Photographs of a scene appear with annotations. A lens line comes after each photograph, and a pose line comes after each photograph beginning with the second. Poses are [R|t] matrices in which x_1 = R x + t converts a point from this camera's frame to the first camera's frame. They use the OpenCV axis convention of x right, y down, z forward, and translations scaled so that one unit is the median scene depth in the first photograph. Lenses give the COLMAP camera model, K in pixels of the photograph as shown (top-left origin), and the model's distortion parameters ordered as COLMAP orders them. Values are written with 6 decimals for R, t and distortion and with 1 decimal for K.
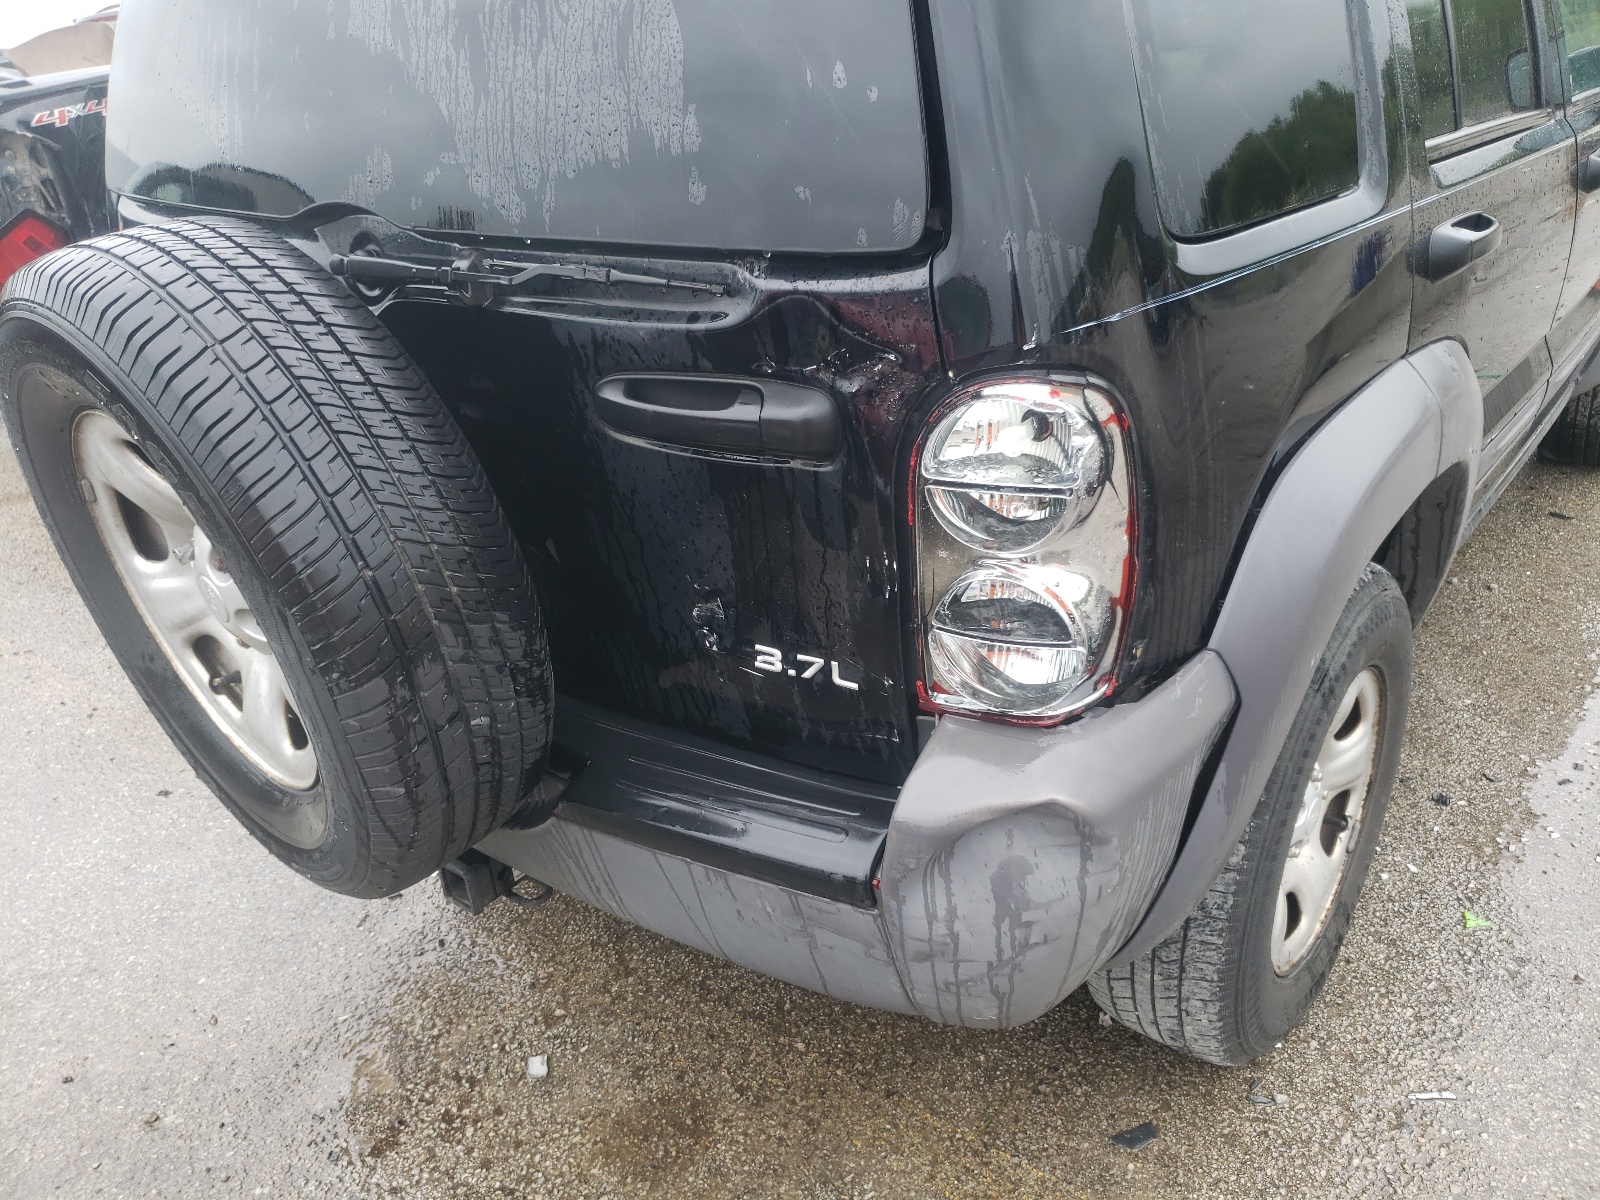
lens RADIAL K [[1248.0, 0, 800.0], [0, 1248.0, 600.0], [0, 0, 1]] dist [0.007520, 0.009724]
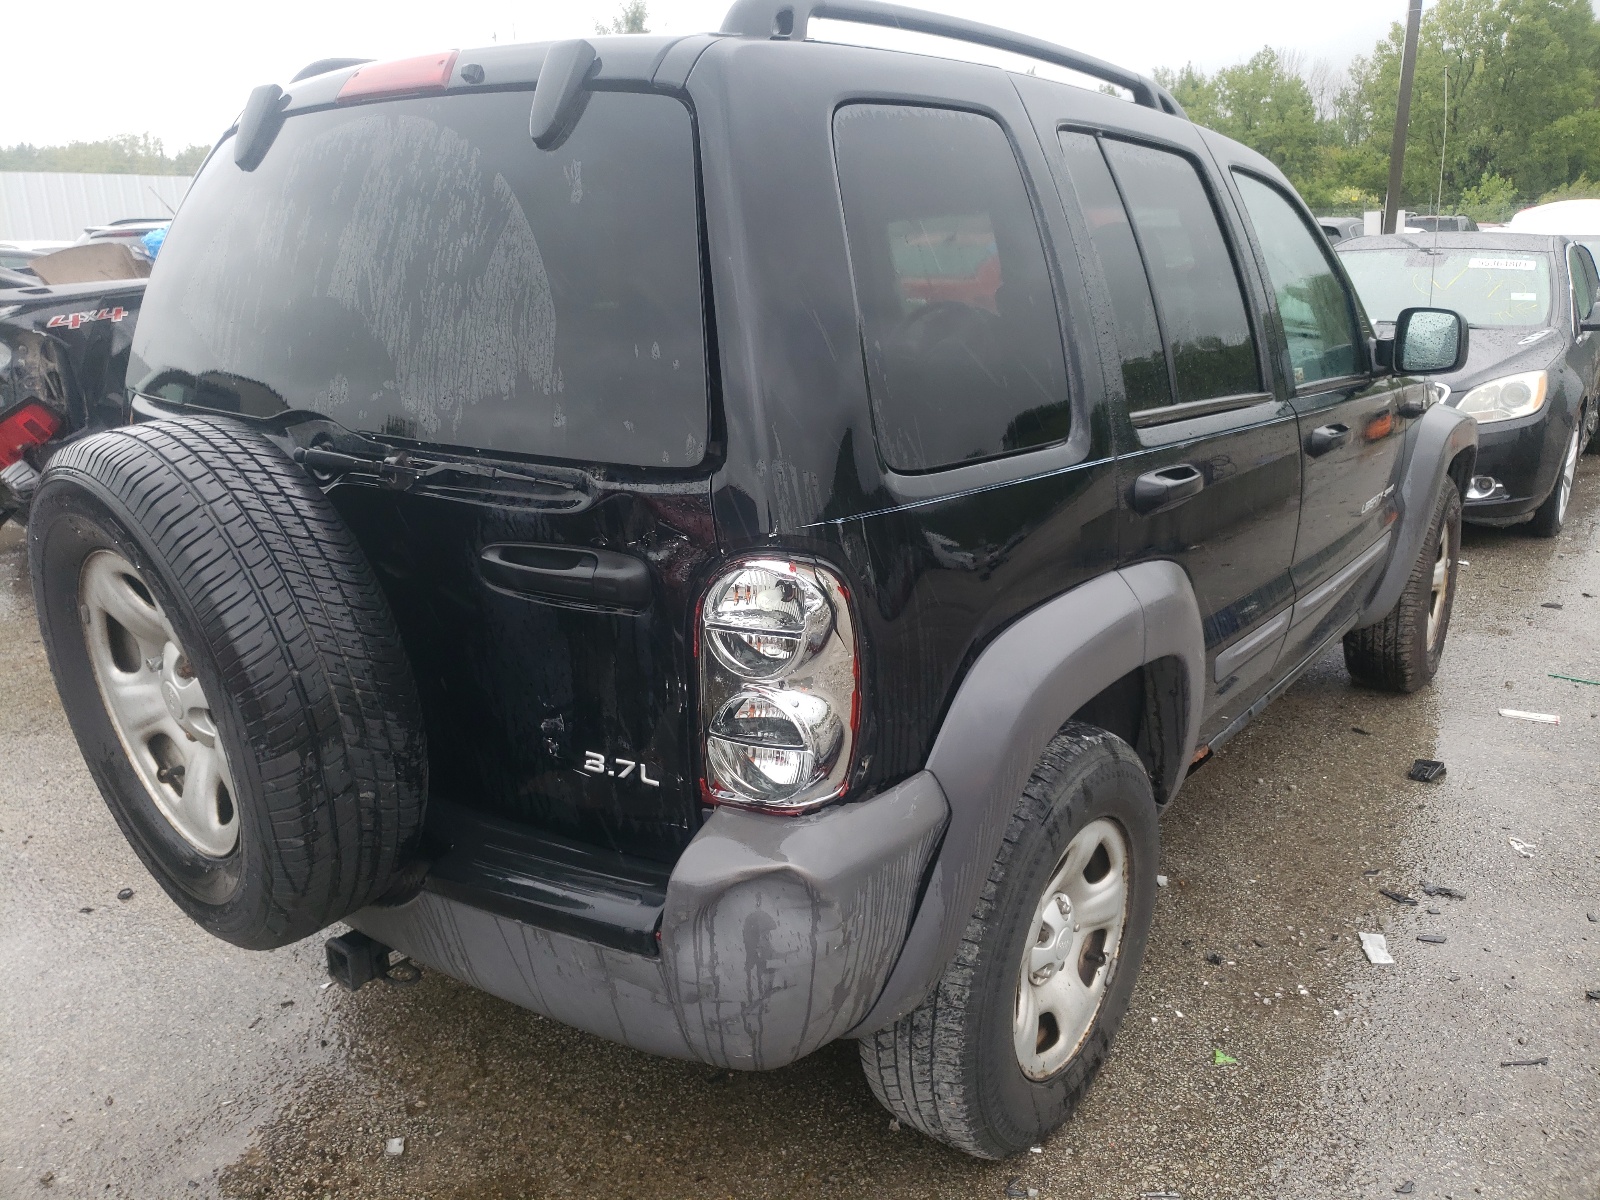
lens RADIAL K [[1335.5, 0, 800.0], [0, 1335.5, 600.0], [0, 0, 1]] dist [-0.018446, 0.089211]
pose [[0.998472, 0.053379, 0.014328, 0.150727], [-0.049995, 0.982835, -0.177583, 0.109913], [-0.023561, 0.176595, 0.984002, -0.387096]]
